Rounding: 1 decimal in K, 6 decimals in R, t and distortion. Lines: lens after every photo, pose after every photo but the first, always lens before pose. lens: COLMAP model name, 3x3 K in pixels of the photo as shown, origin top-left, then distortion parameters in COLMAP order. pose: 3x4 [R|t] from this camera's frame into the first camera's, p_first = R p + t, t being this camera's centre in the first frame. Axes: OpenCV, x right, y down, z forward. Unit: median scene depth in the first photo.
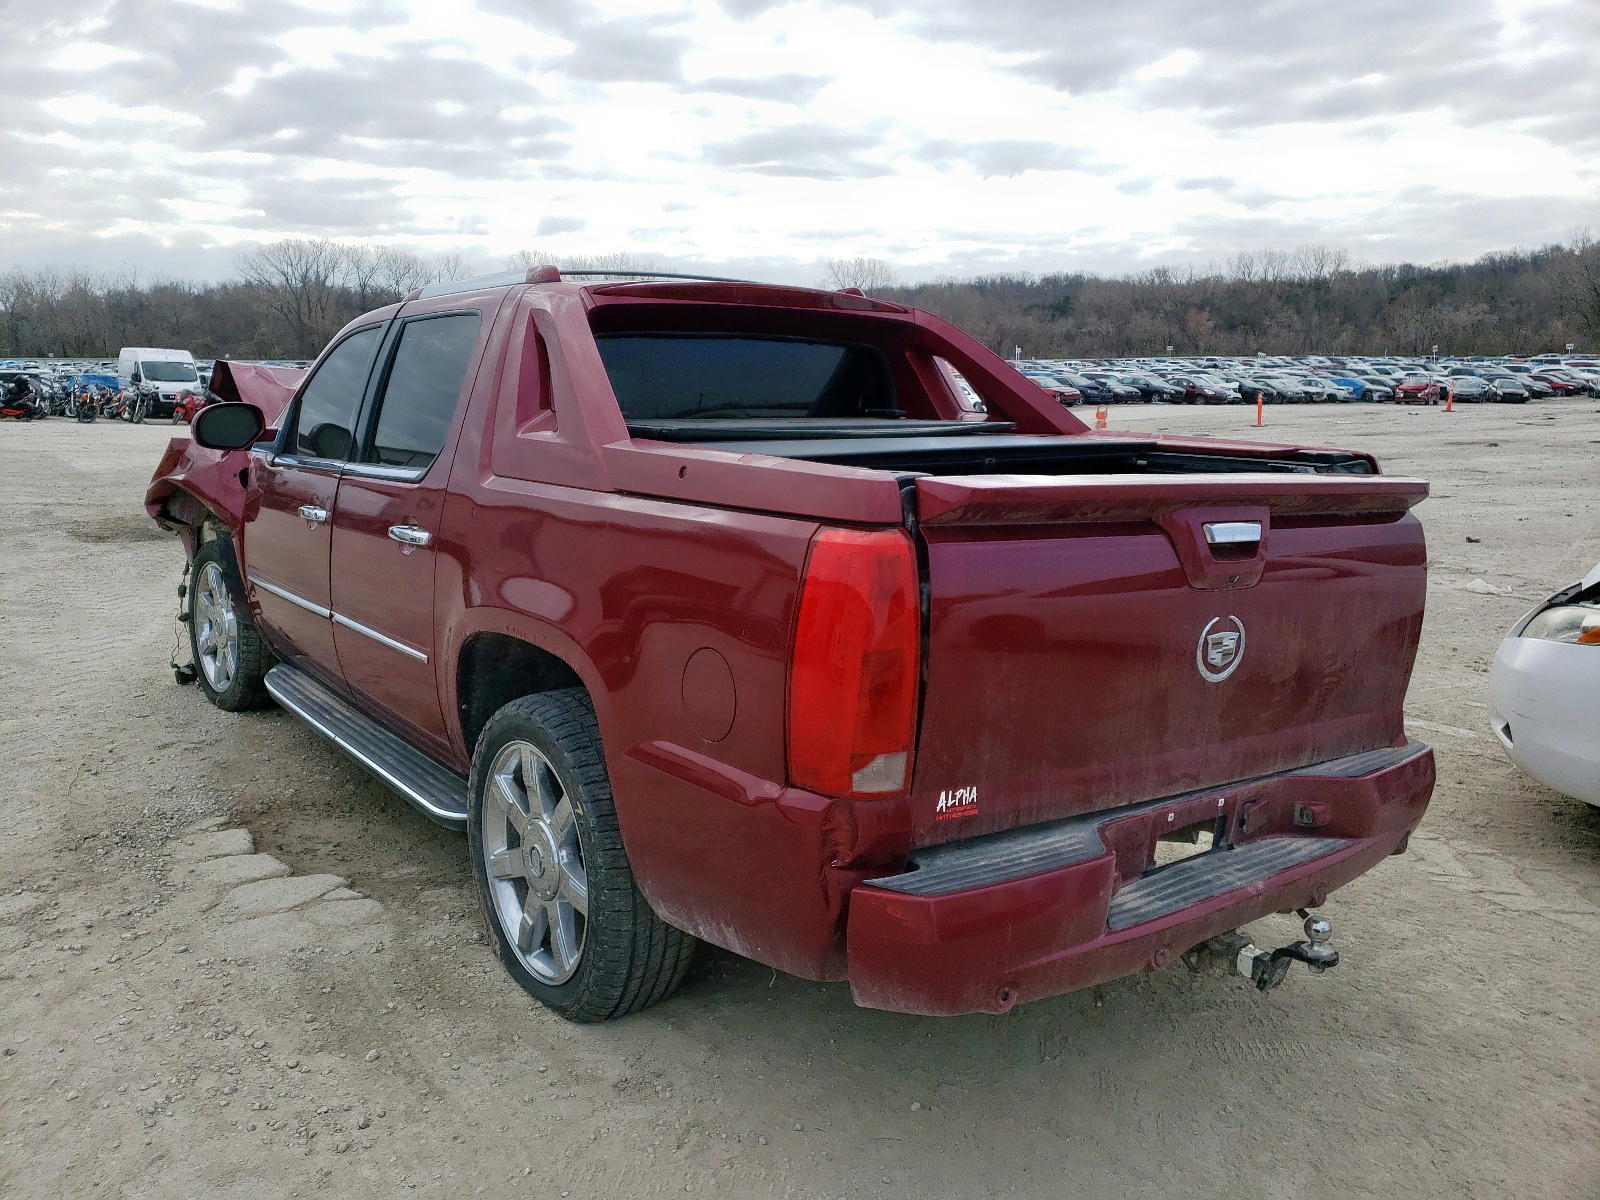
lens RADIAL K [[1231.9, 0, 800.0], [0, 1231.9, 600.0], [0, 0, 1]] dist [0.002346, 0.002006]
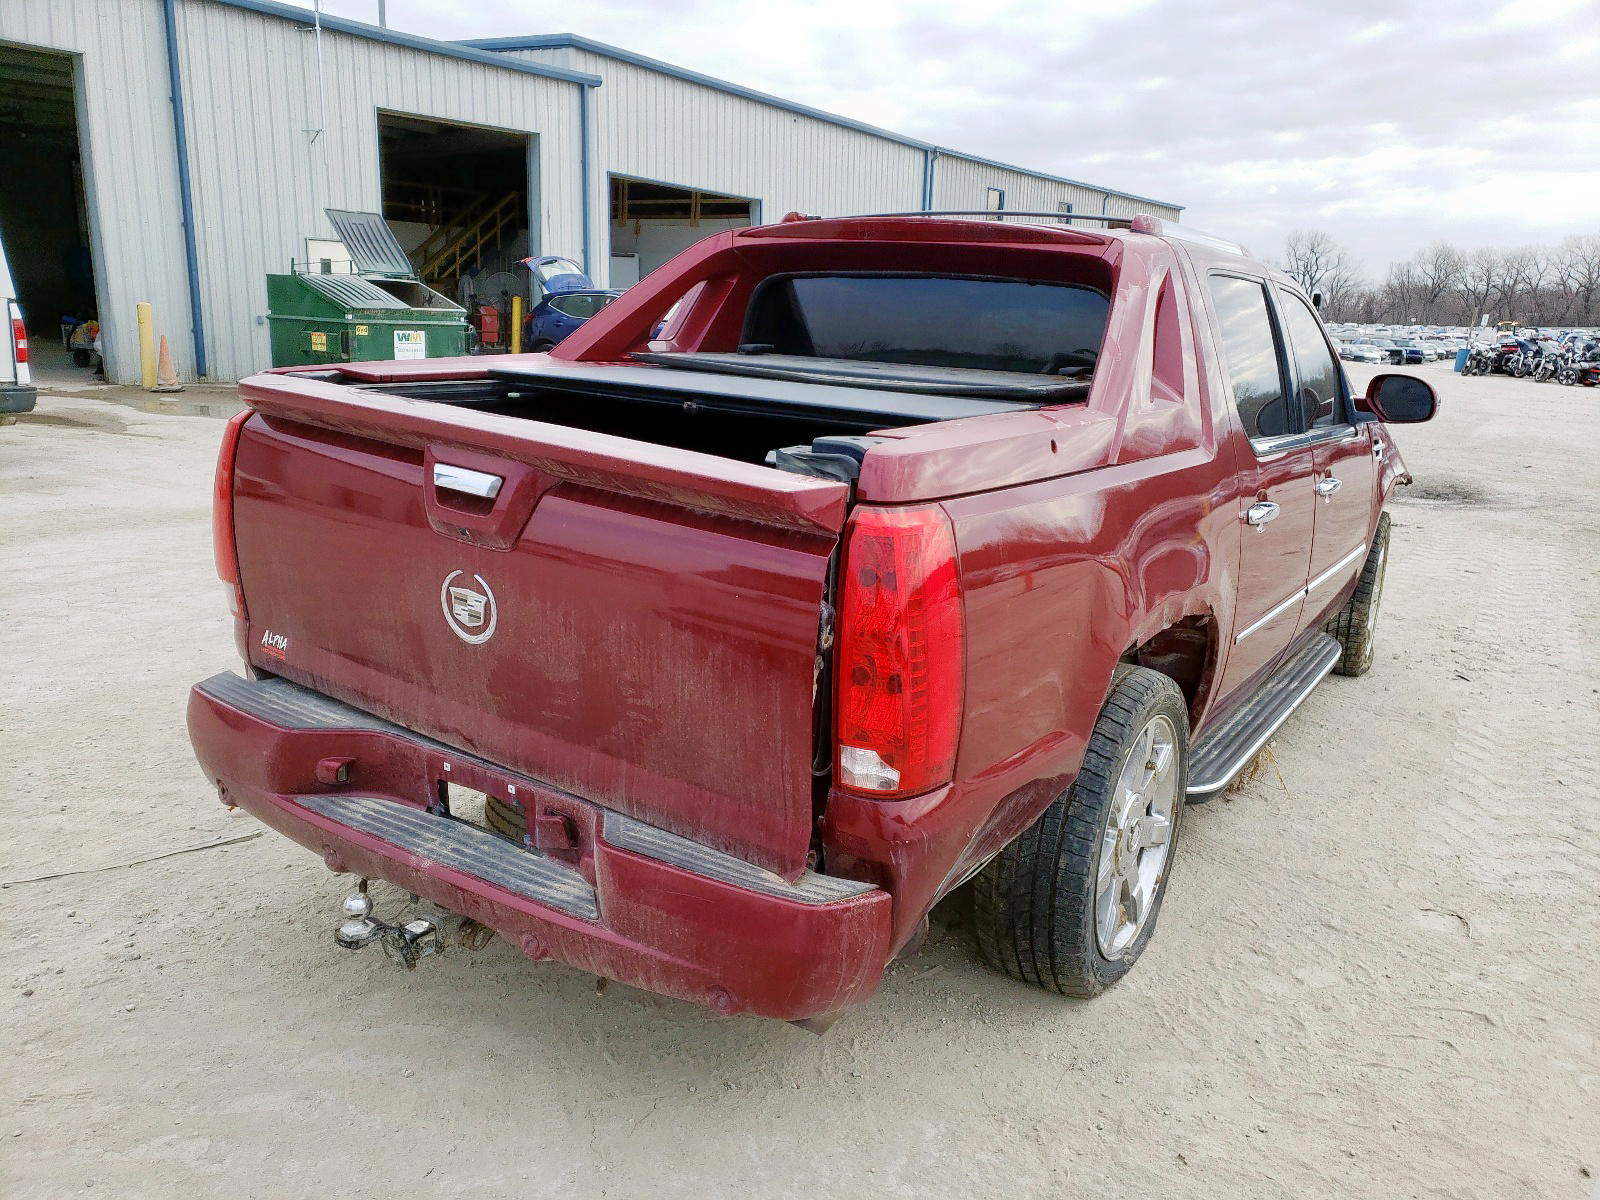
lens RADIAL K [[1231.9, 0, 800.0], [0, 1231.9, 600.0], [0, 0, 1]] dist [0.002346, 0.002006]
pose [[0.346559, 0.221186, -0.911577, 1.275709], [-0.193277, 0.967787, 0.161346, -0.162938], [0.917900, 0.120271, 0.378146, 0.891815]]
